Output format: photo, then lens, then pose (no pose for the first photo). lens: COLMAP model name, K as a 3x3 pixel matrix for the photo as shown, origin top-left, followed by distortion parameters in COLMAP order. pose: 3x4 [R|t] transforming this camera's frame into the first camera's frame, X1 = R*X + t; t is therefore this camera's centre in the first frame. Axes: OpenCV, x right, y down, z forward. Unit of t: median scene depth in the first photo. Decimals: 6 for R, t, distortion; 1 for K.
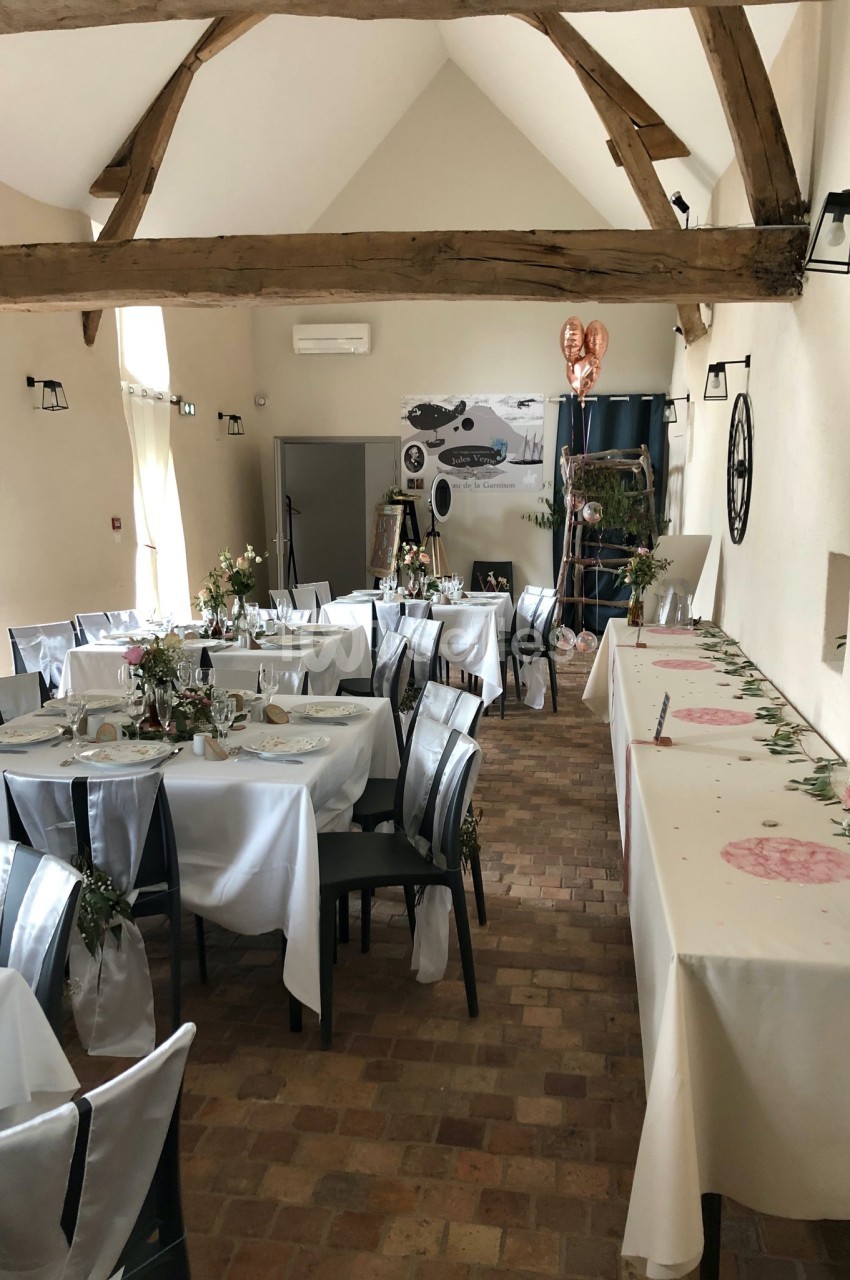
lens RADIAL K [[1091.0, 0, 418.1], [0, 1091.0, 648.0], [0, 0, 1]] dist [0.026177, -0.028672]
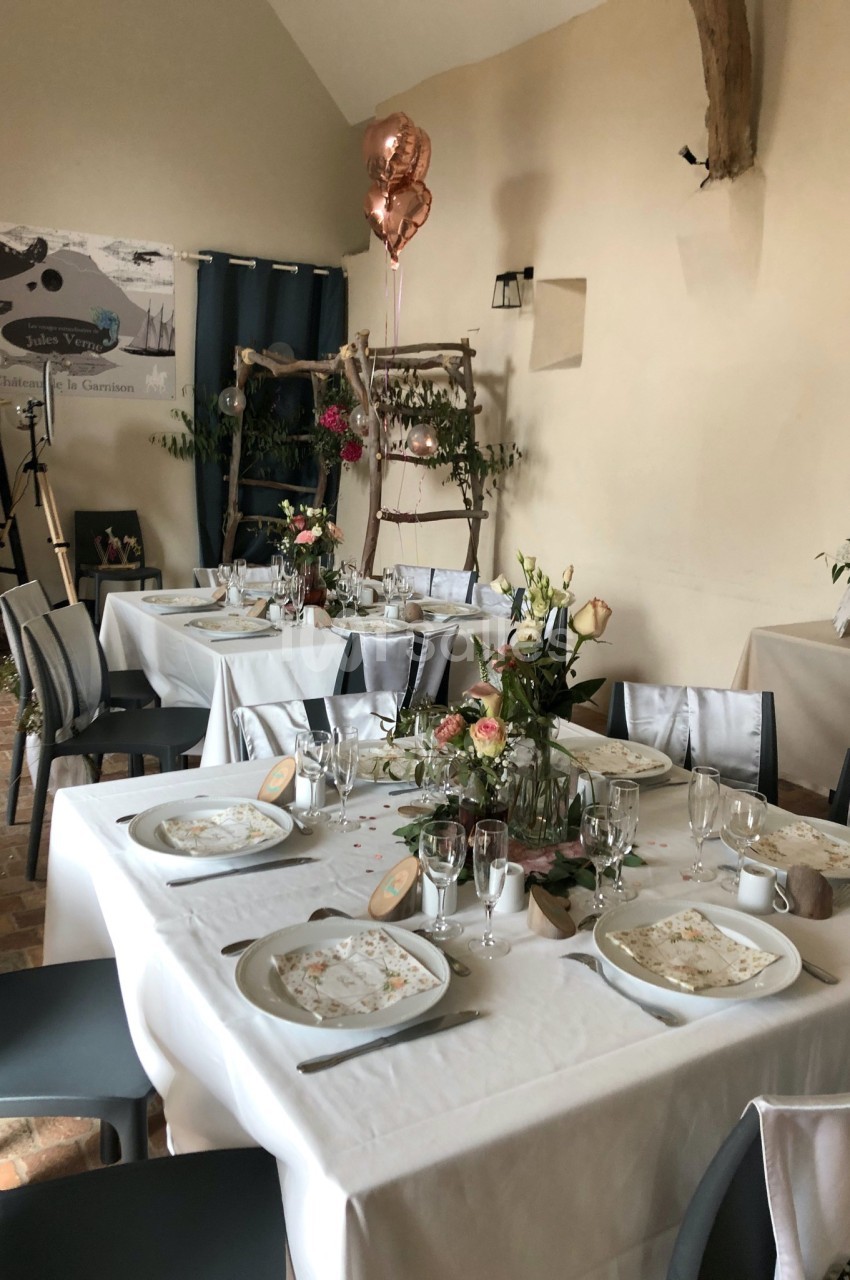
lens RADIAL K [[1091.0, 0, 424.5], [0, 1091.0, 628.3], [0, 0, 1]] dist [0.026177, -0.028672]
pose [[0.750154, -0.093571, 0.654610, -0.211948], [0.054849, 0.995331, 0.079421, -0.053006], [-0.658985, -0.023673, 0.751783, 0.417011]]
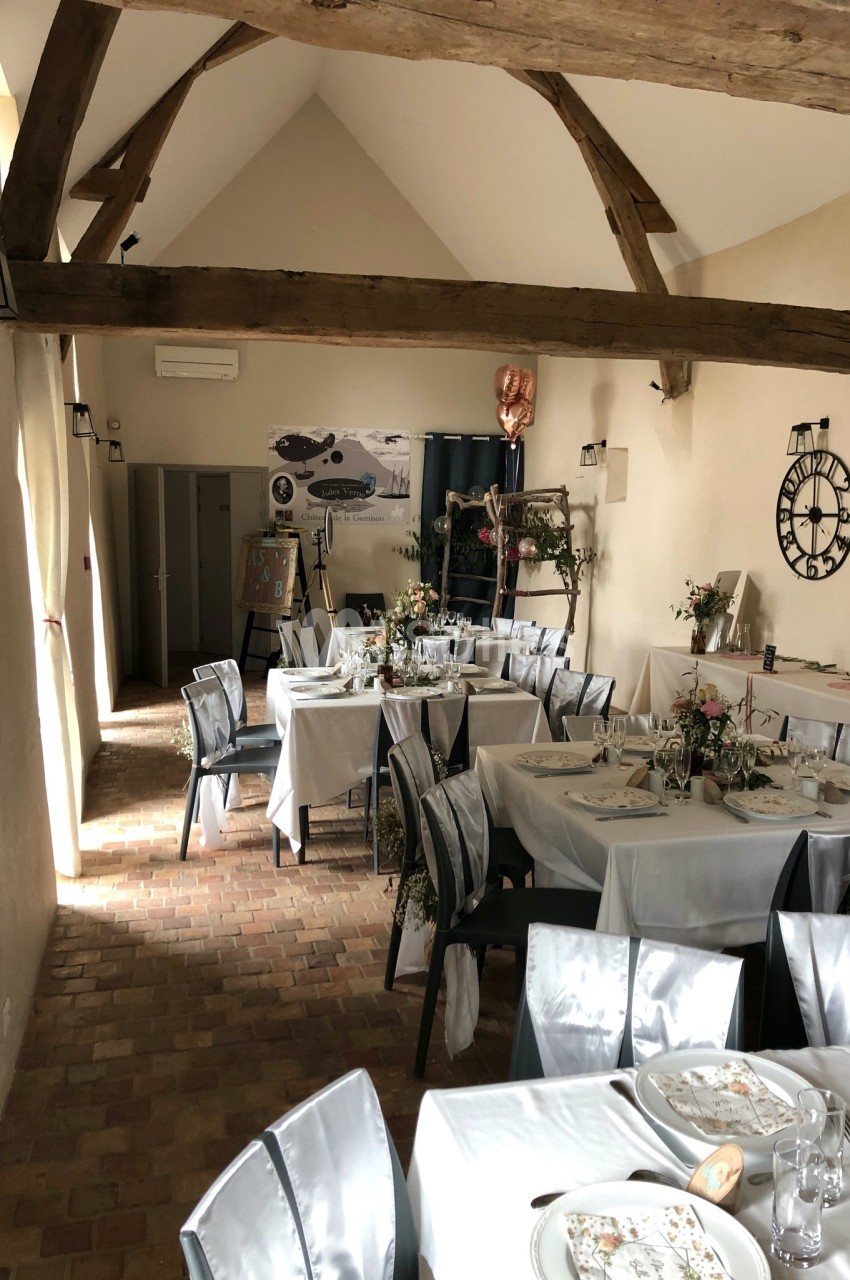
lens RADIAL K [[1091.0, 0, 425.2], [0, 1091.0, 644.0], [0, 0, 1]] dist [0.026177, -0.028672]
pose [[0.916126, -0.035681, 0.399299, -0.288292], [0.045217, 0.998872, -0.014484, -0.015865], [-0.398332, 0.031324, 0.916706, 0.056080]]
